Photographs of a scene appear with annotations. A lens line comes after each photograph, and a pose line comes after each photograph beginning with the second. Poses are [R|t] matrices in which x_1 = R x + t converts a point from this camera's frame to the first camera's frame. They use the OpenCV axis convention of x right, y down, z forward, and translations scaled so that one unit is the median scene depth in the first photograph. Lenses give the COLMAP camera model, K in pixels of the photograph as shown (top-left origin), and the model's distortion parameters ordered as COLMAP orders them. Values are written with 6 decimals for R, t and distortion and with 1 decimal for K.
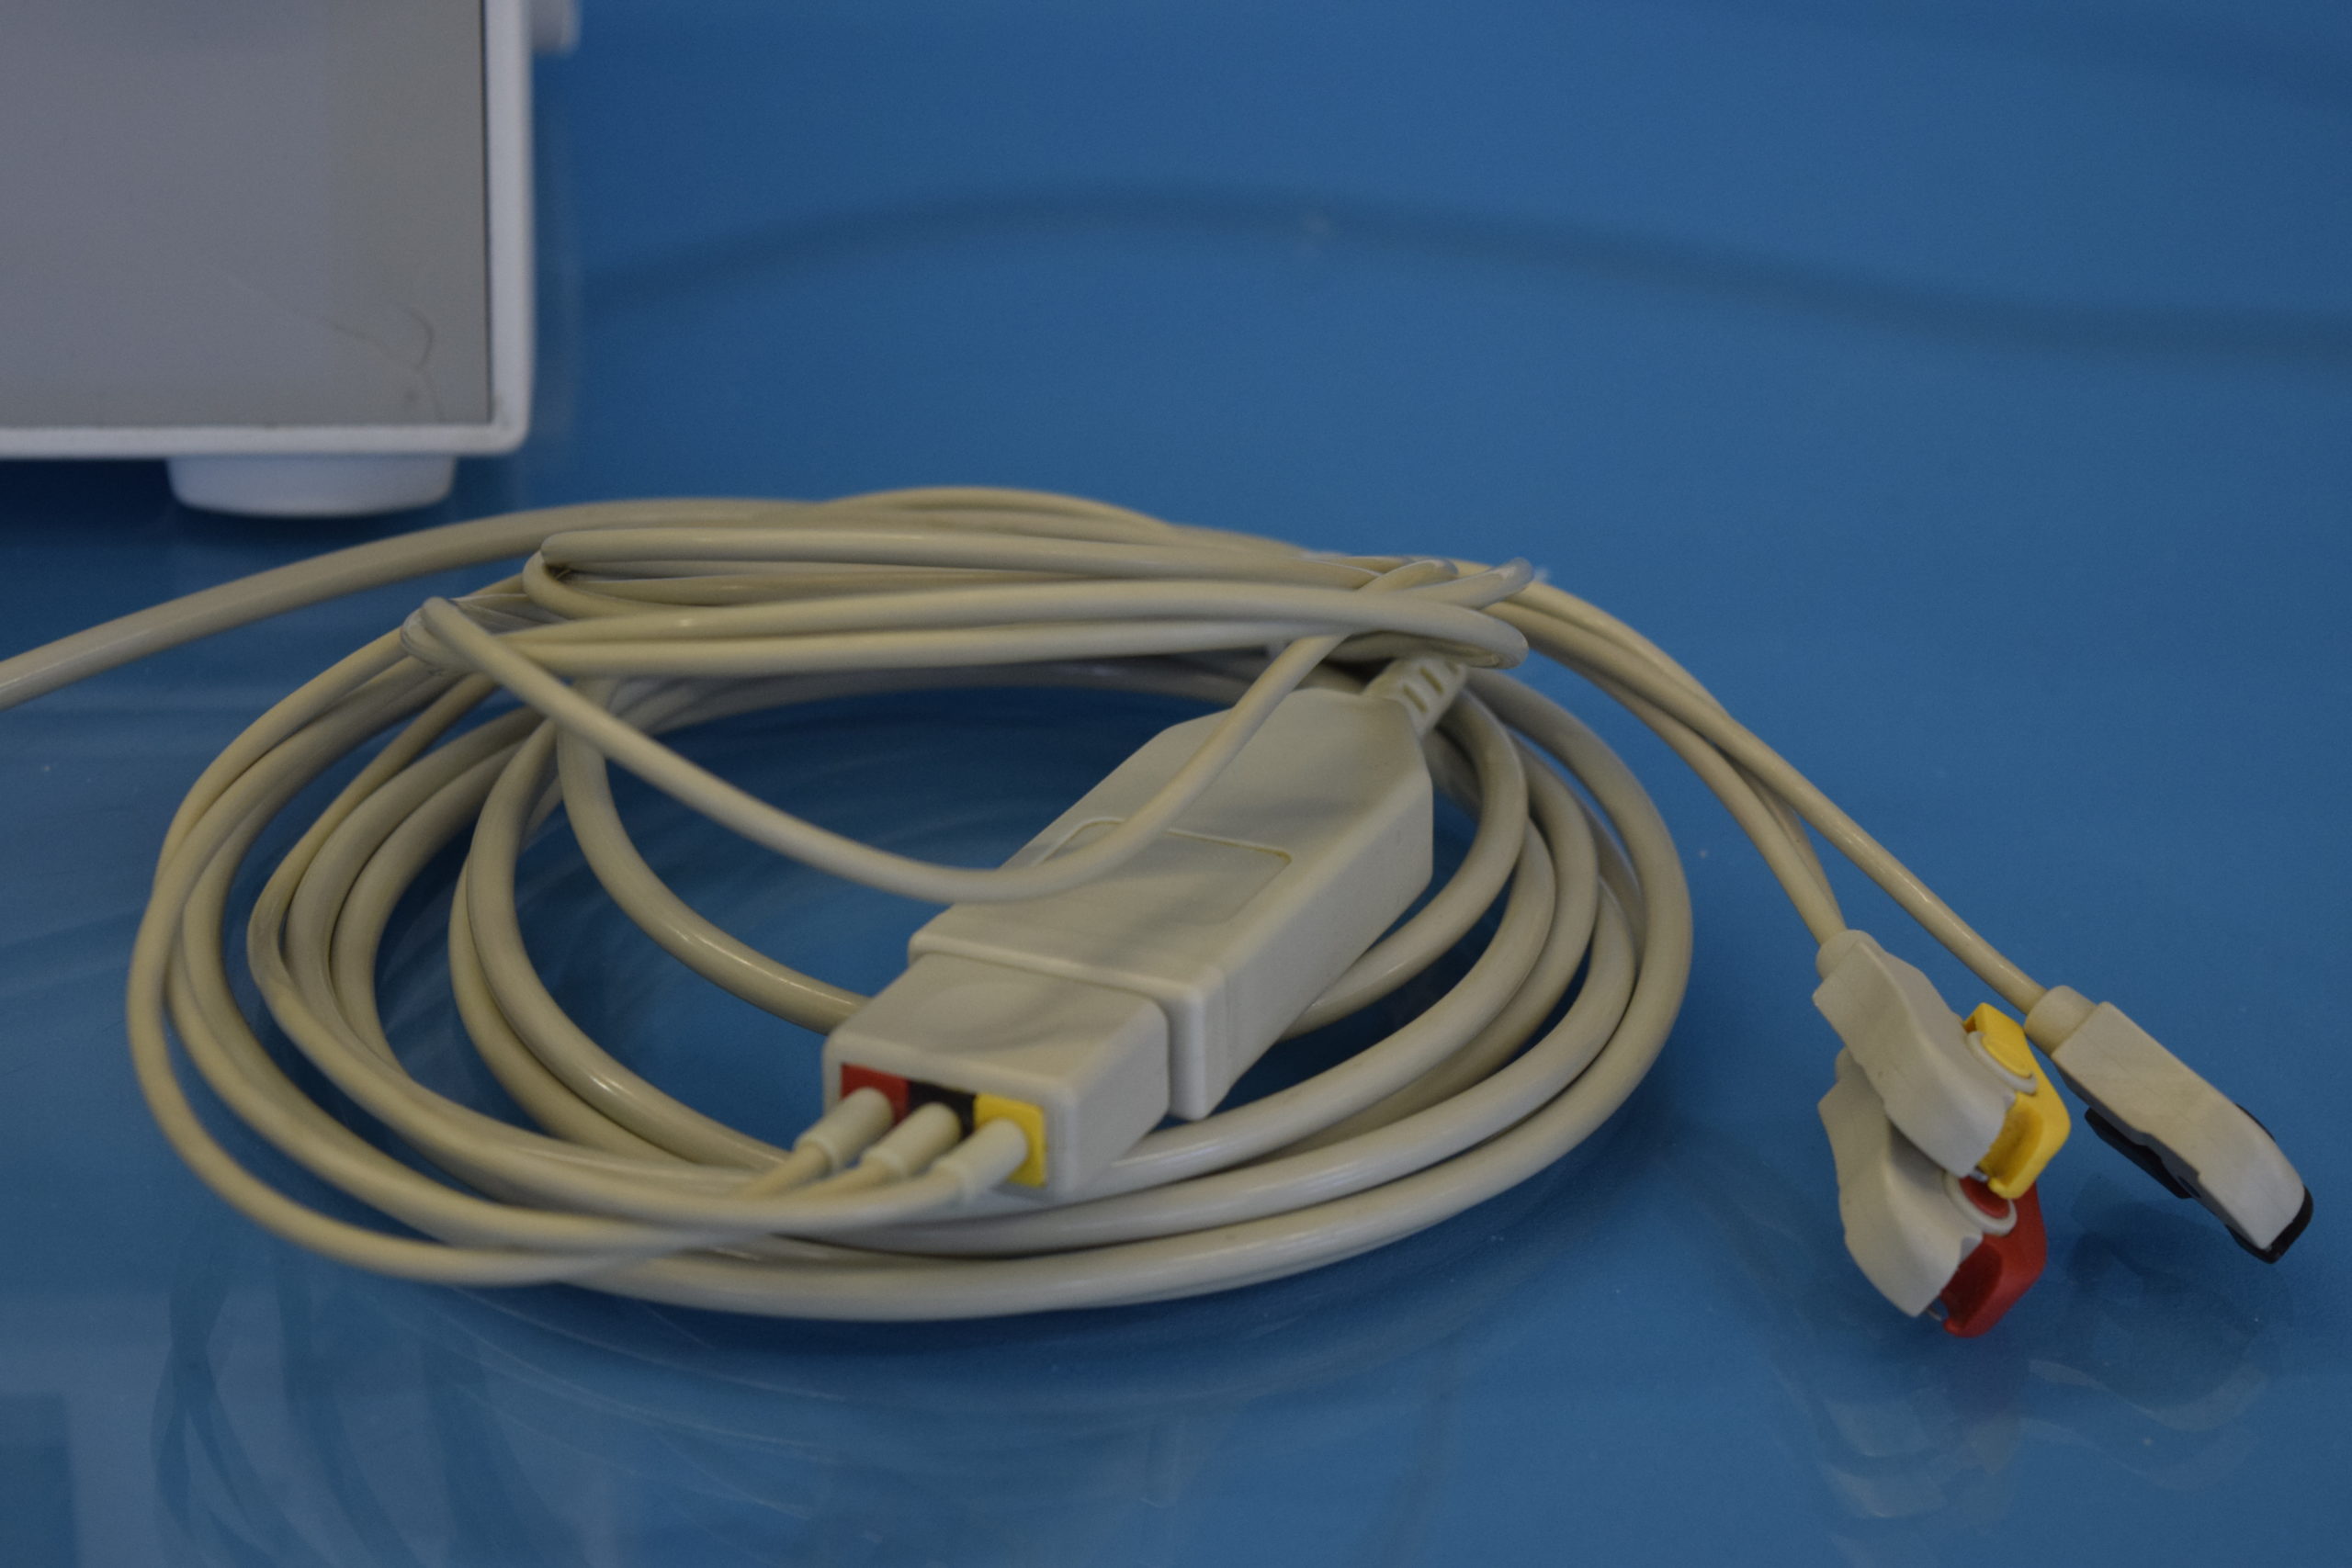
lens RADIAL K [[5284.1, 0, 1178.3], [0, 5284.1, 791.1], [0, 0, 1]] dist [0.070587, 0.000000]
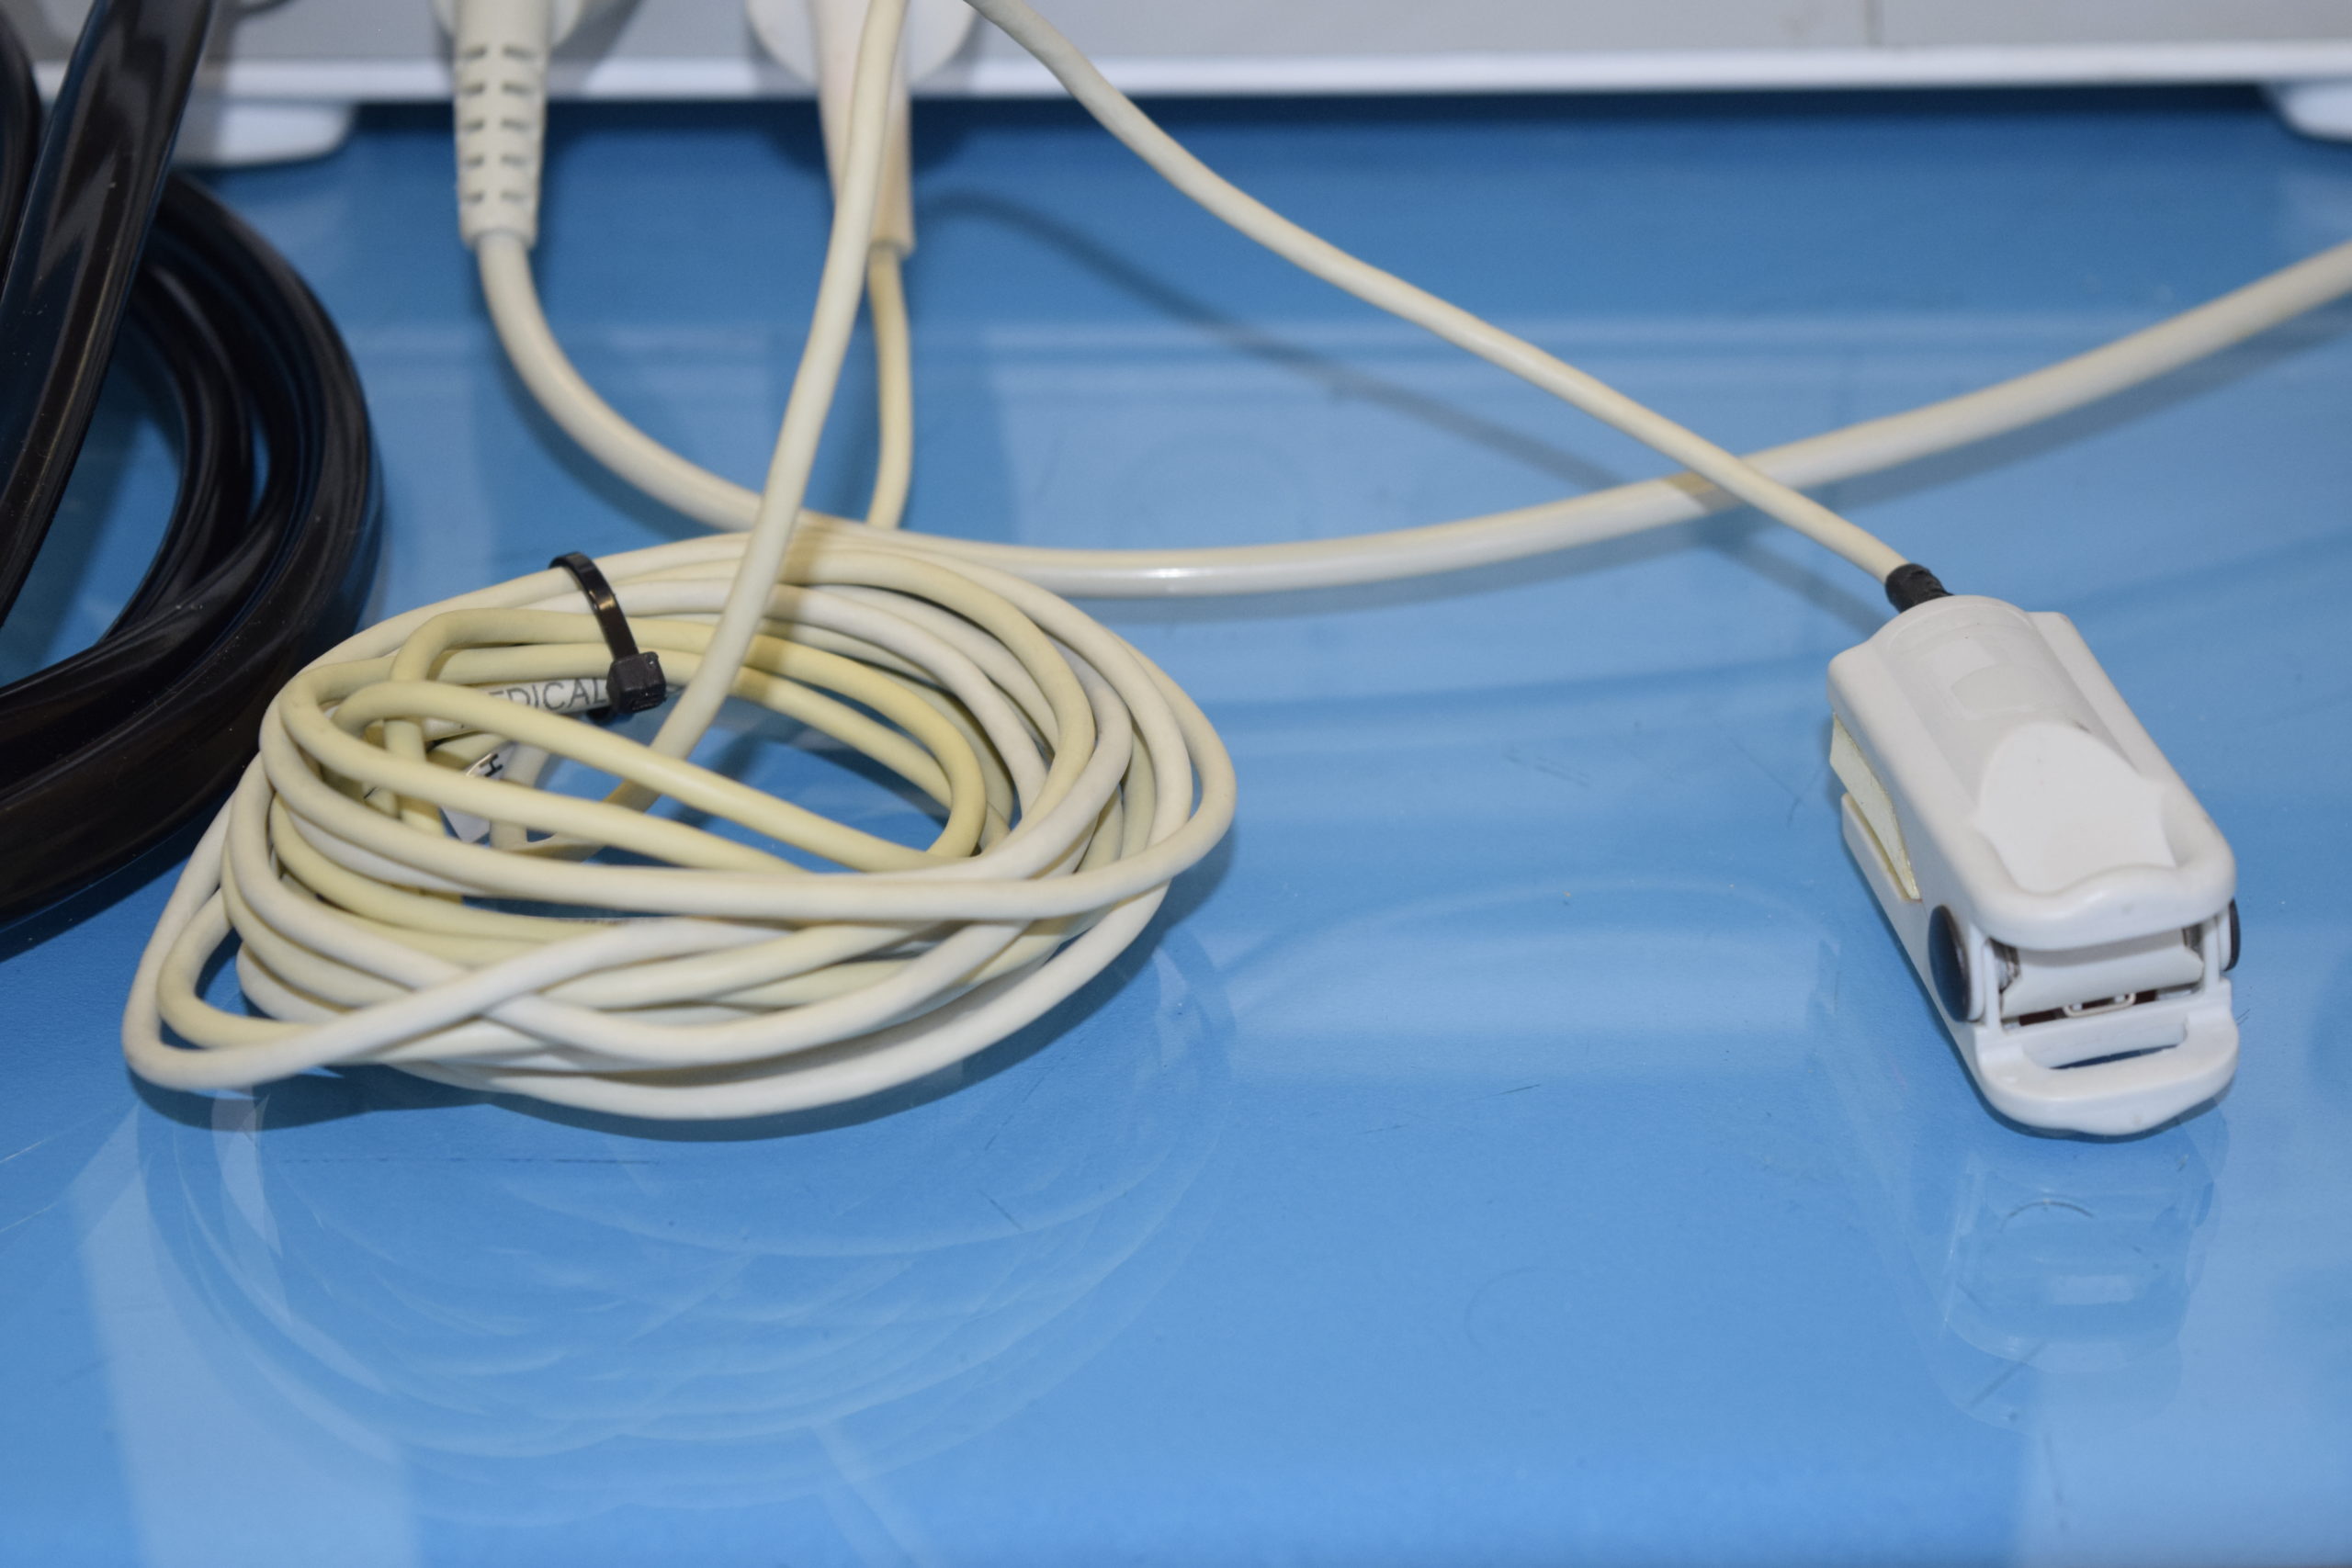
lens RADIAL K [[5163.6, 0, 1173.6], [0, 5163.6, 773.2], [0, 0, 1]] dist [0.053043, 0.000000]
pose [[0.991747, 0.008586, -0.127921, -0.331615], [-0.004421, 0.999452, 0.032807, 0.043850], [0.128132, -0.031971, 0.991242, 0.007344]]
